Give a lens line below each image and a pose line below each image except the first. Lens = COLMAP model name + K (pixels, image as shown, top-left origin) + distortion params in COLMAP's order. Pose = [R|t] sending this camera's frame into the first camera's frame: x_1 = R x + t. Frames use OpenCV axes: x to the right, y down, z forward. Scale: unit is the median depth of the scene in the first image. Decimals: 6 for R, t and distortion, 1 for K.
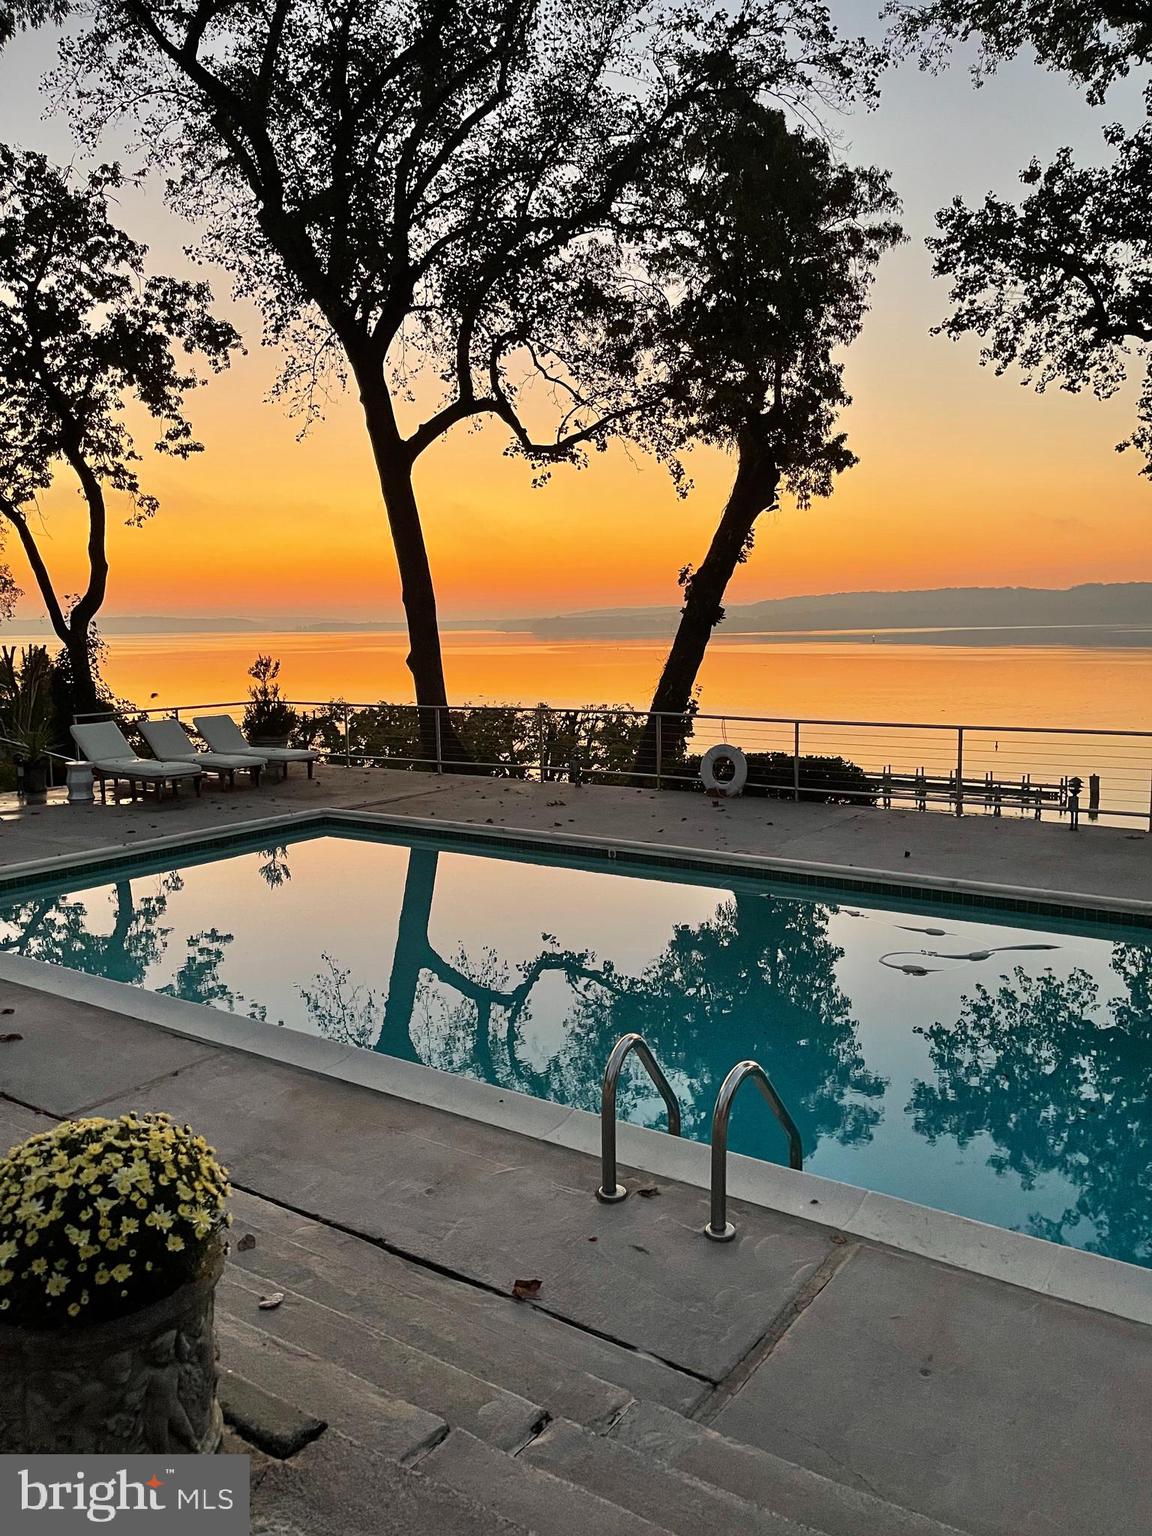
lens RADIAL K [[1171.1, 0, 574.3], [0, 1171.1, 769.0], [0, 0, 1]] dist [0.003525, -0.037903]
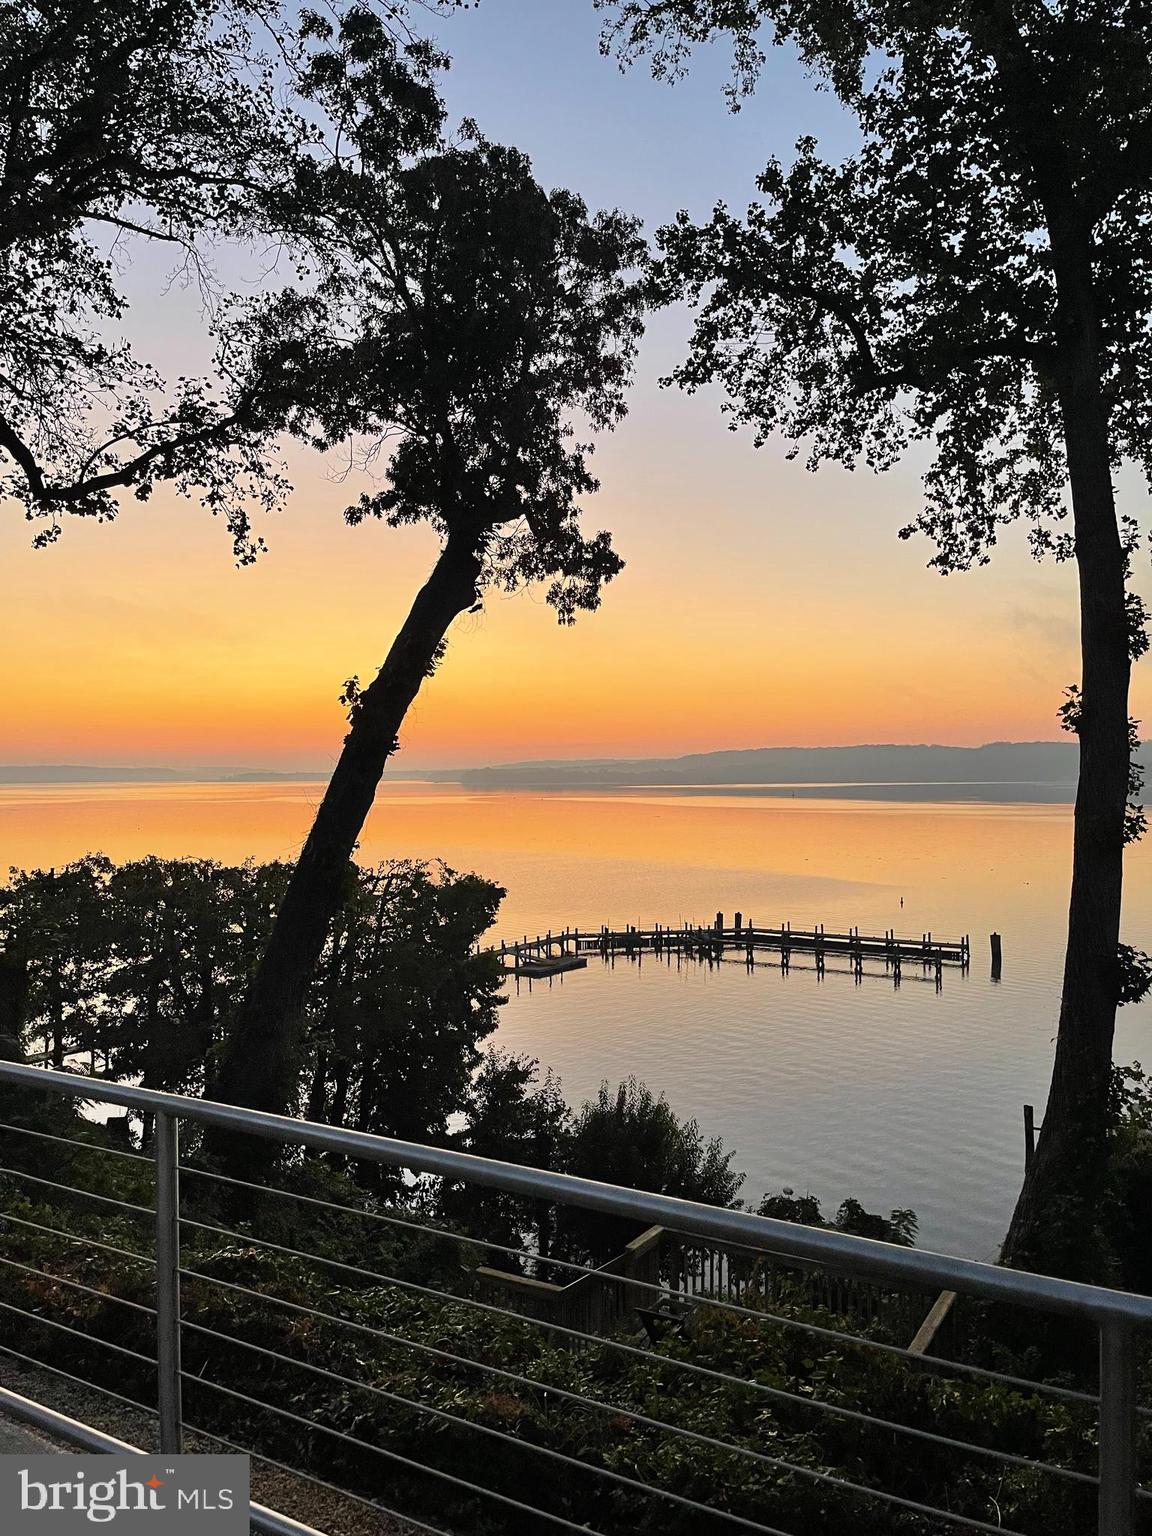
lens RADIAL K [[1171.1, 0, 575.0], [0, 1171.1, 771.4], [0, 0, 1]] dist [0.003525, -0.037903]
pose [[0.997877, 0.013859, 0.063634, 0.193794], [-0.005660, 0.991854, -0.127254, -0.019681], [-0.064879, 0.126623, 0.989827, 0.257653]]
